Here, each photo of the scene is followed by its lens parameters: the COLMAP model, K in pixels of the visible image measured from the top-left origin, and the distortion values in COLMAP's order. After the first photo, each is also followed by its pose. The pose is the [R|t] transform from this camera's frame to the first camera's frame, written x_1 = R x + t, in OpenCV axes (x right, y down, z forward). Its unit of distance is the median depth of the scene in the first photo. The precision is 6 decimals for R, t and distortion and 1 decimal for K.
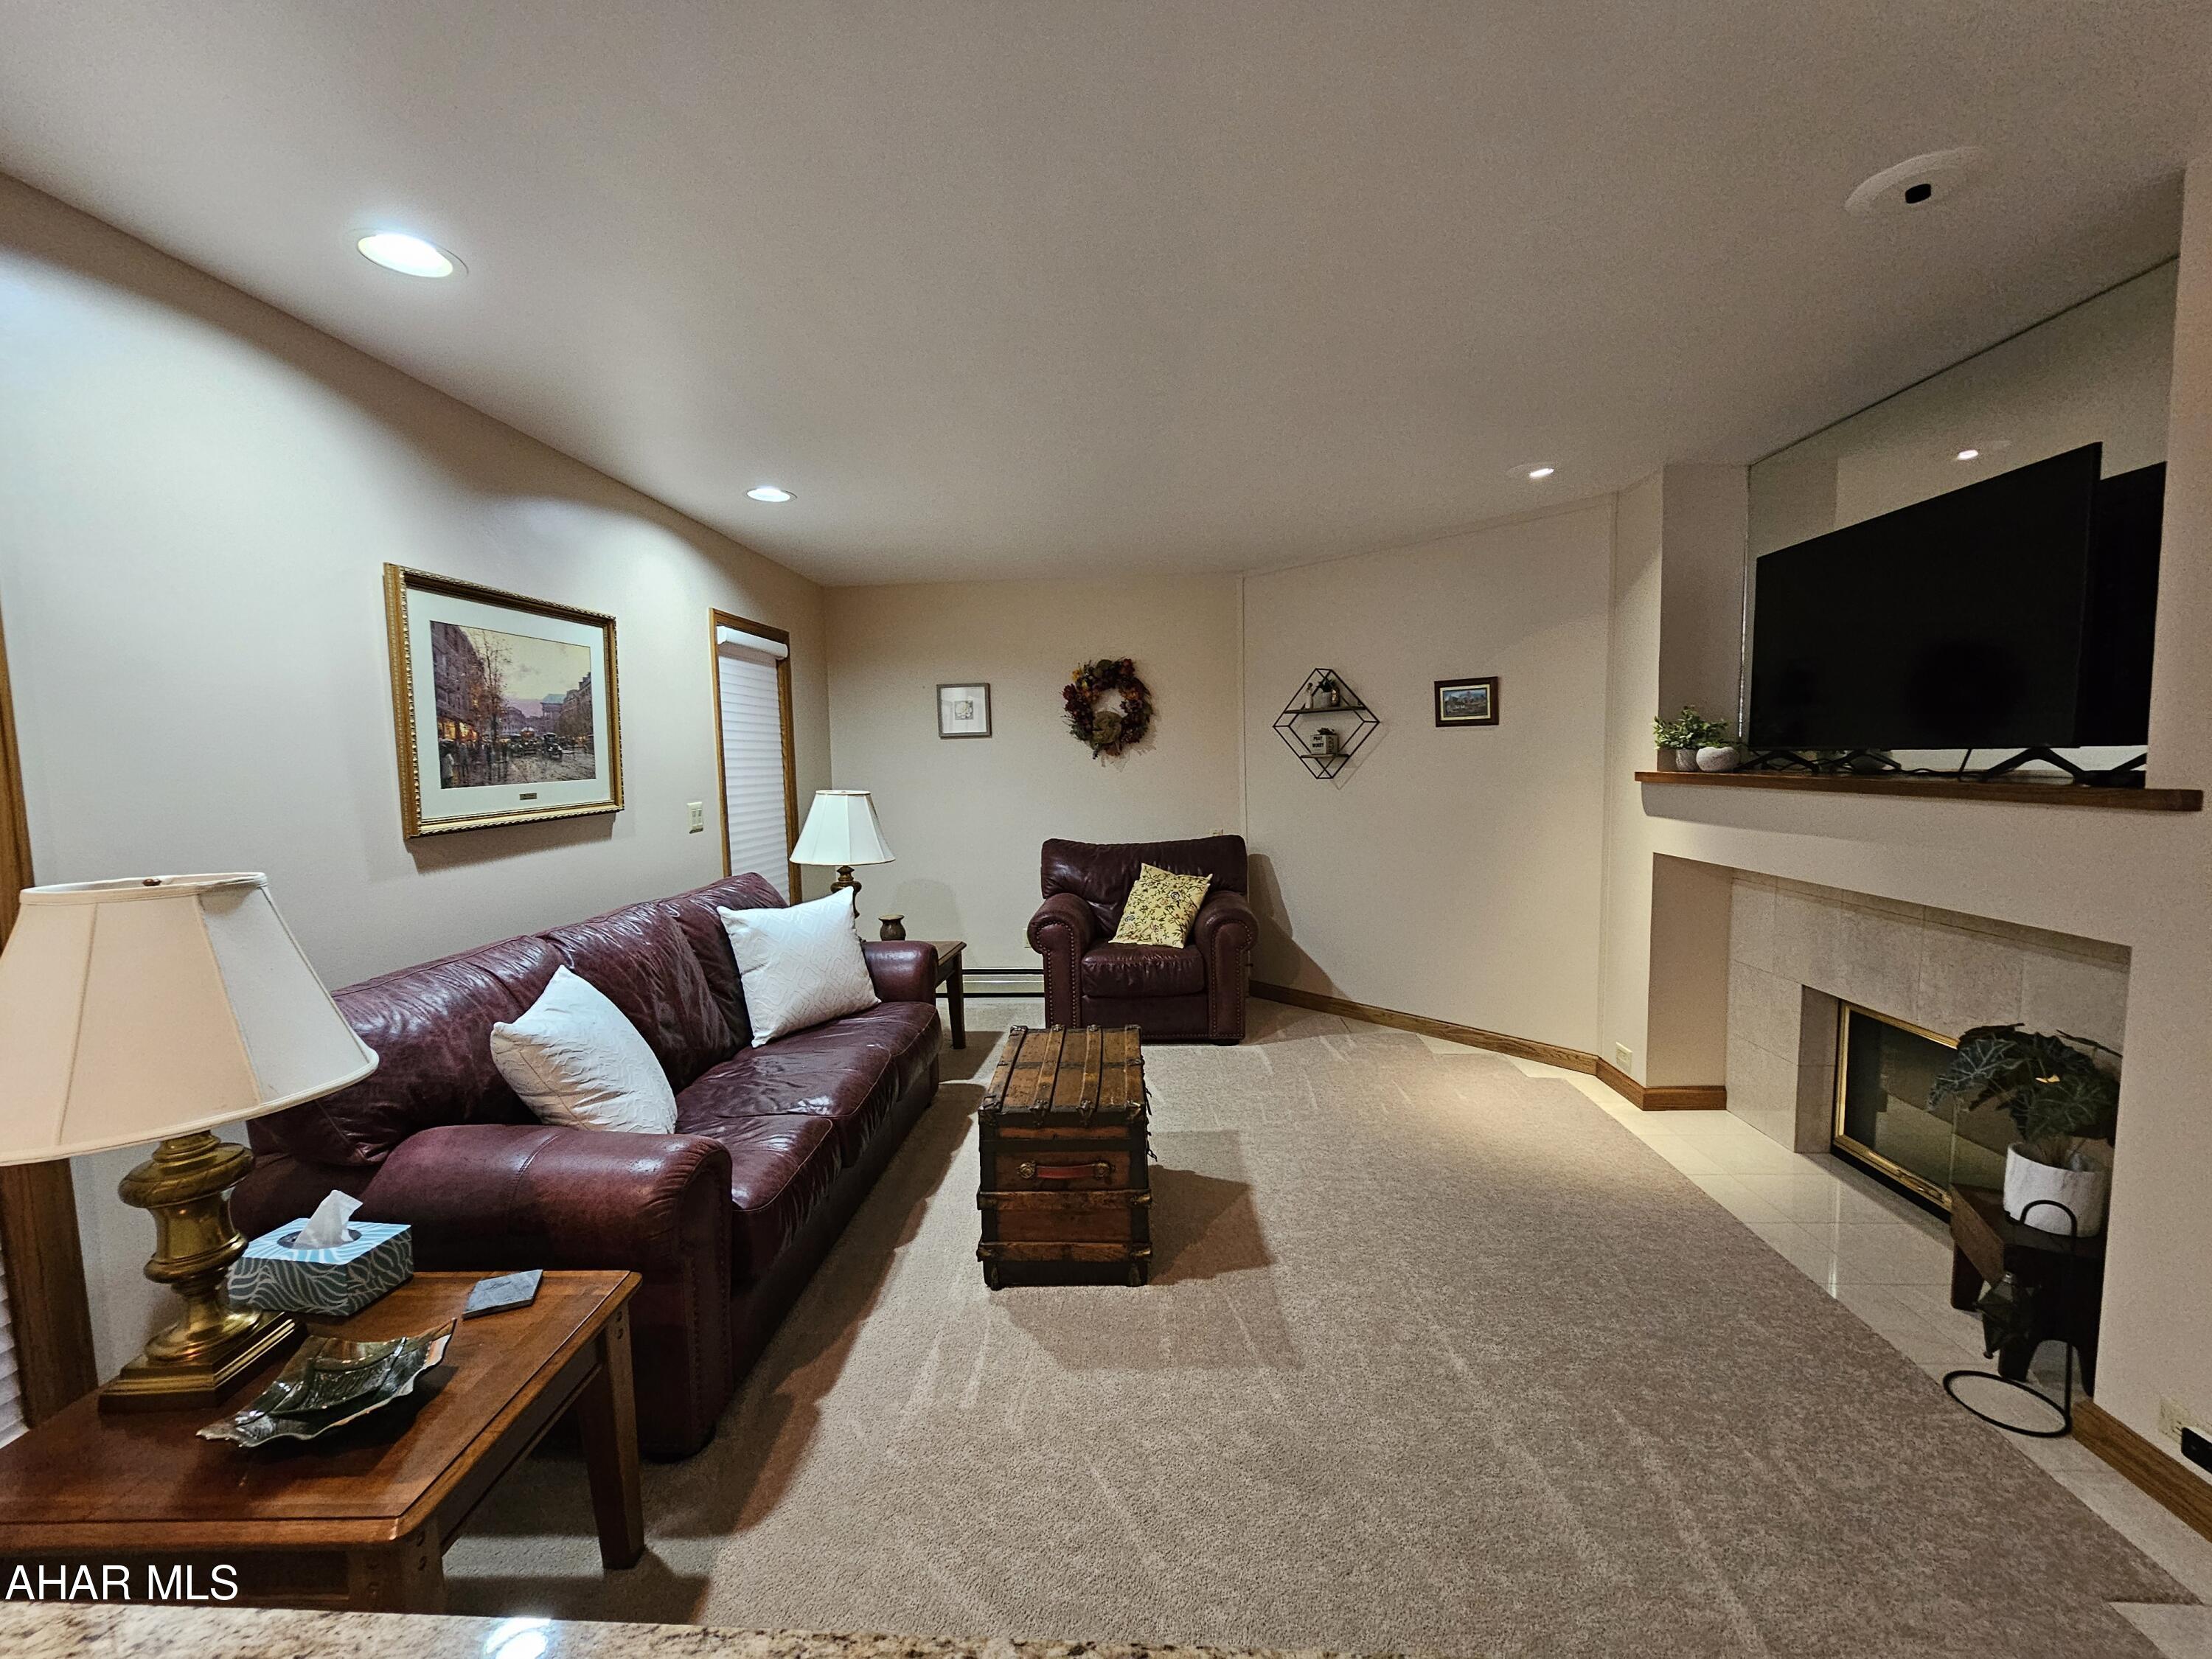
lens RADIAL K [[912.2, 0, 1107.5], [0, 912.2, 828.2], [0, 0, 1]] dist [-0.000444, -0.001418]
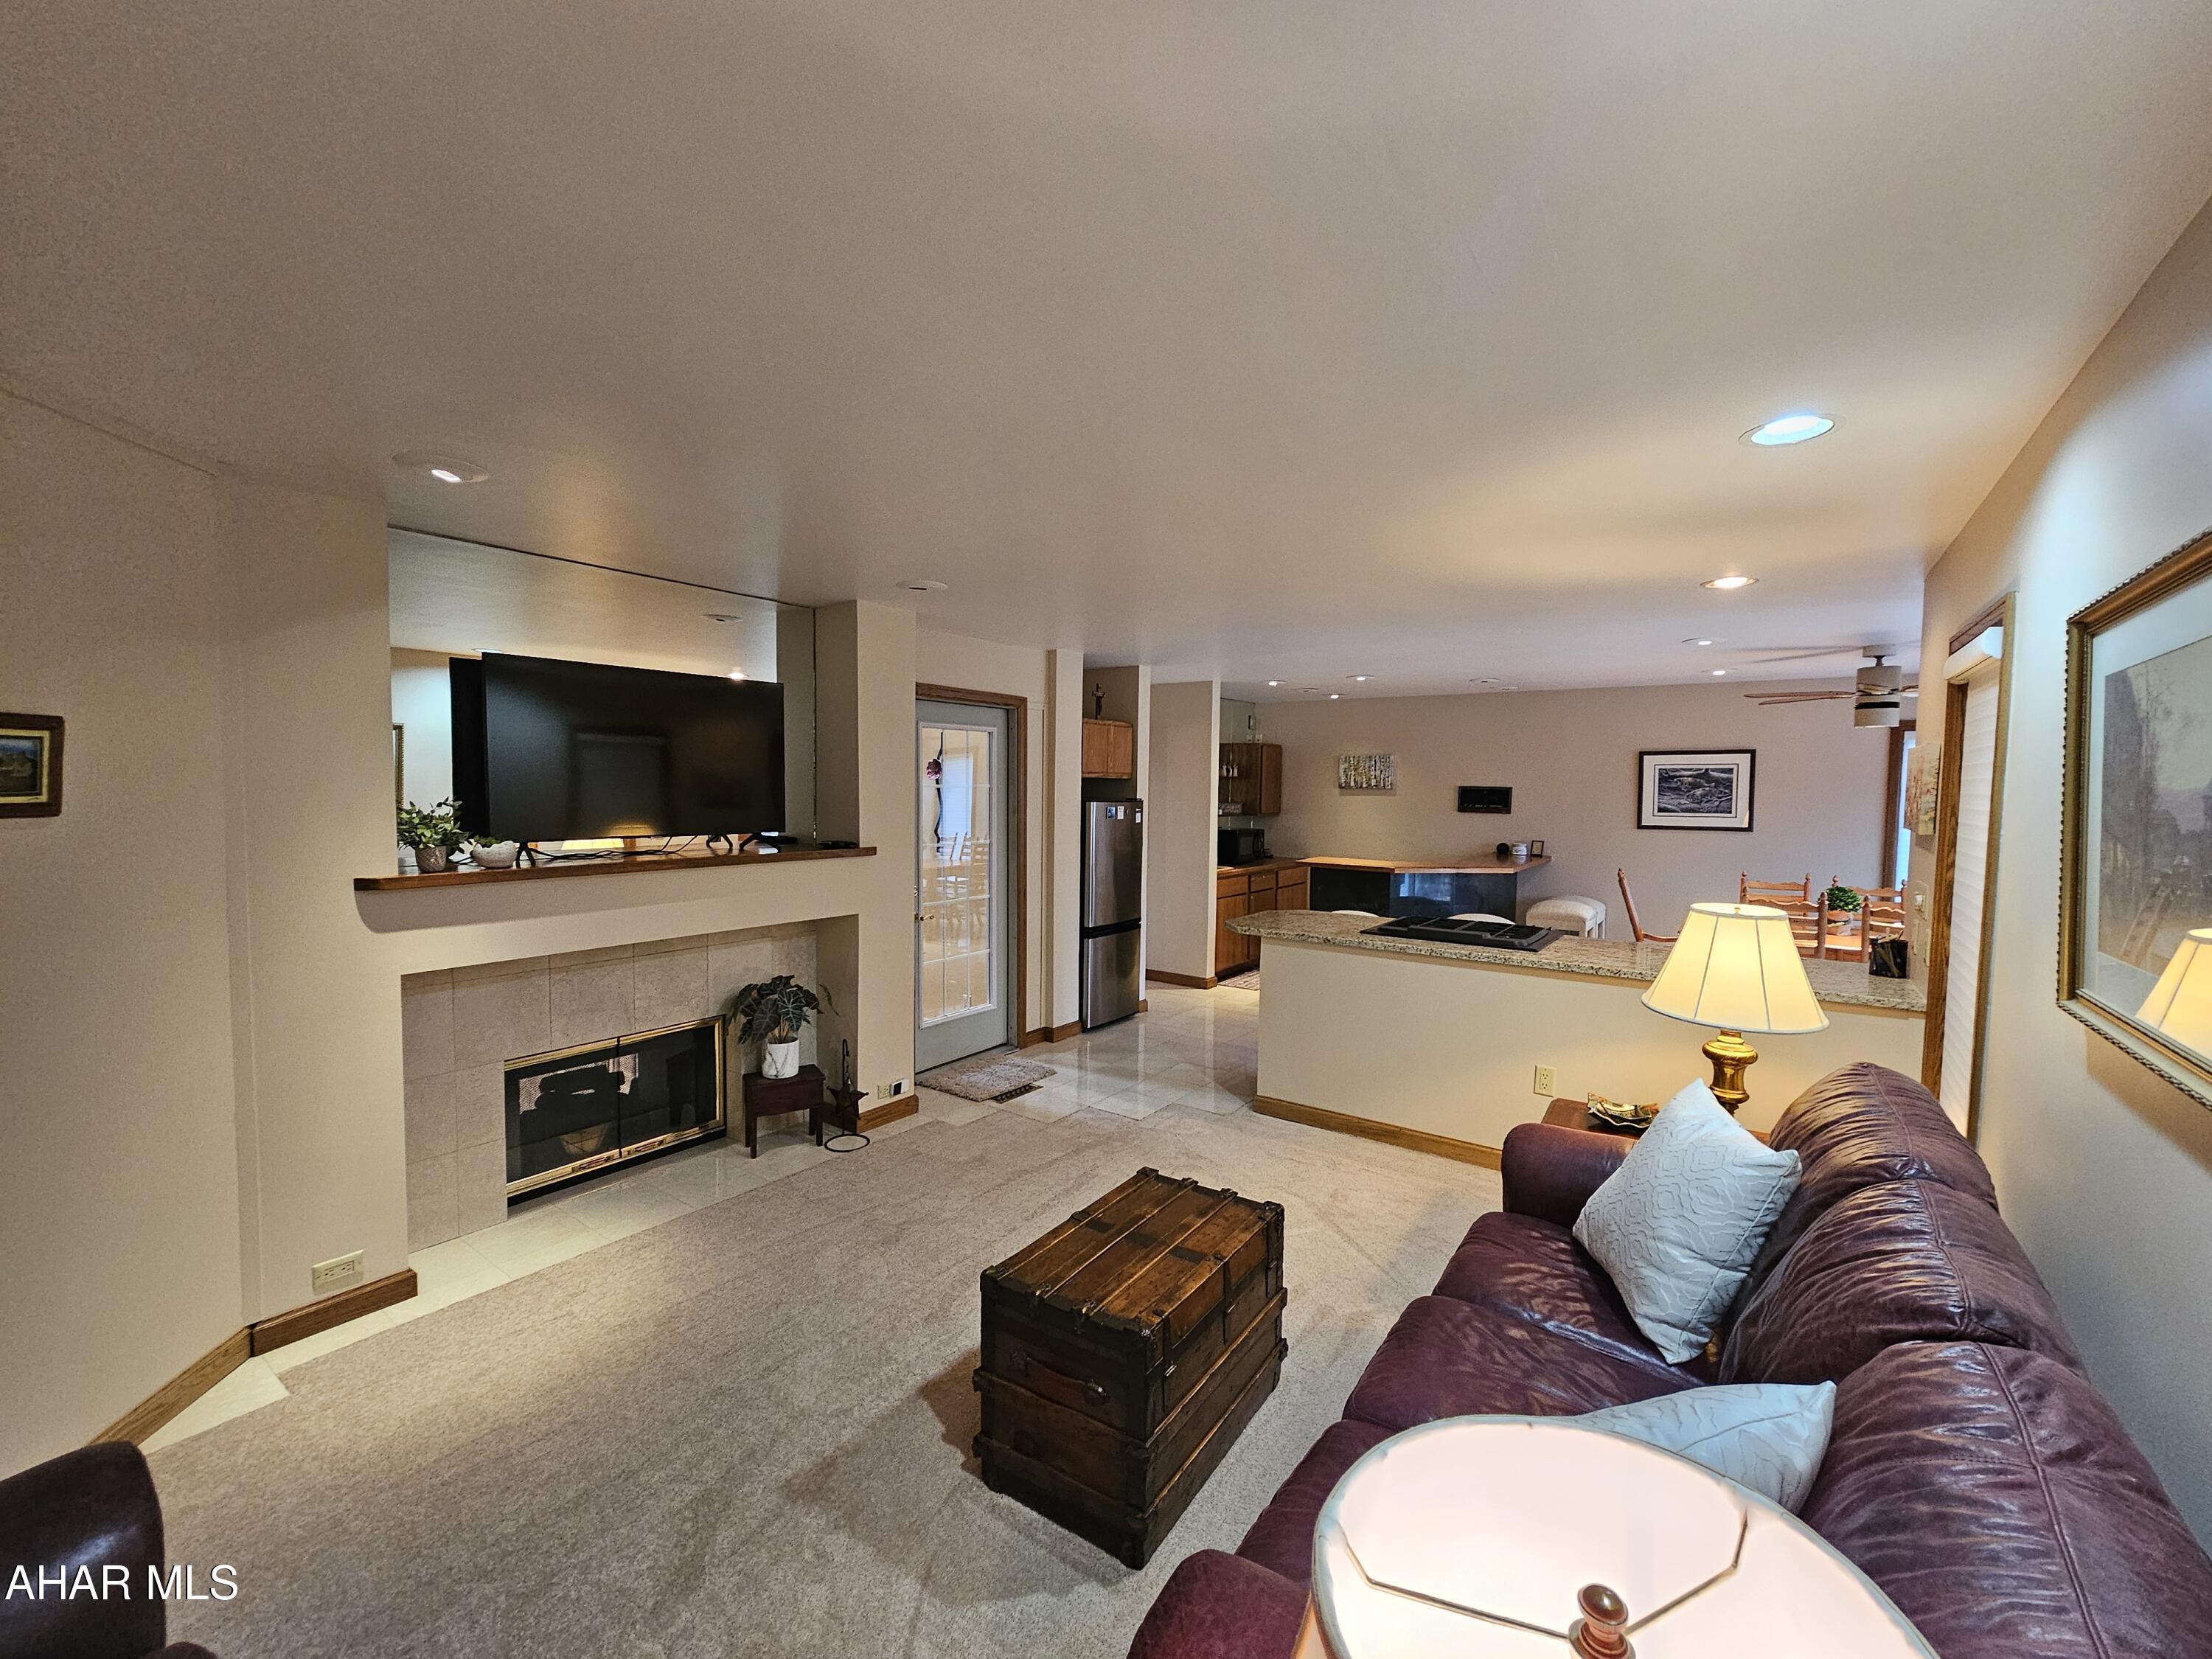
lens RADIAL K [[912.2, 0, 1099.6], [0, 912.2, 833.2], [0, 0, 1]] dist [-0.000444, -0.001418]
pose [[-0.839082, -0.018318, 0.543697, -0.384637], [0.047714, 0.993103, 0.107096, -0.166704], [-0.541909, 0.115804, -0.832421, 1.424442]]
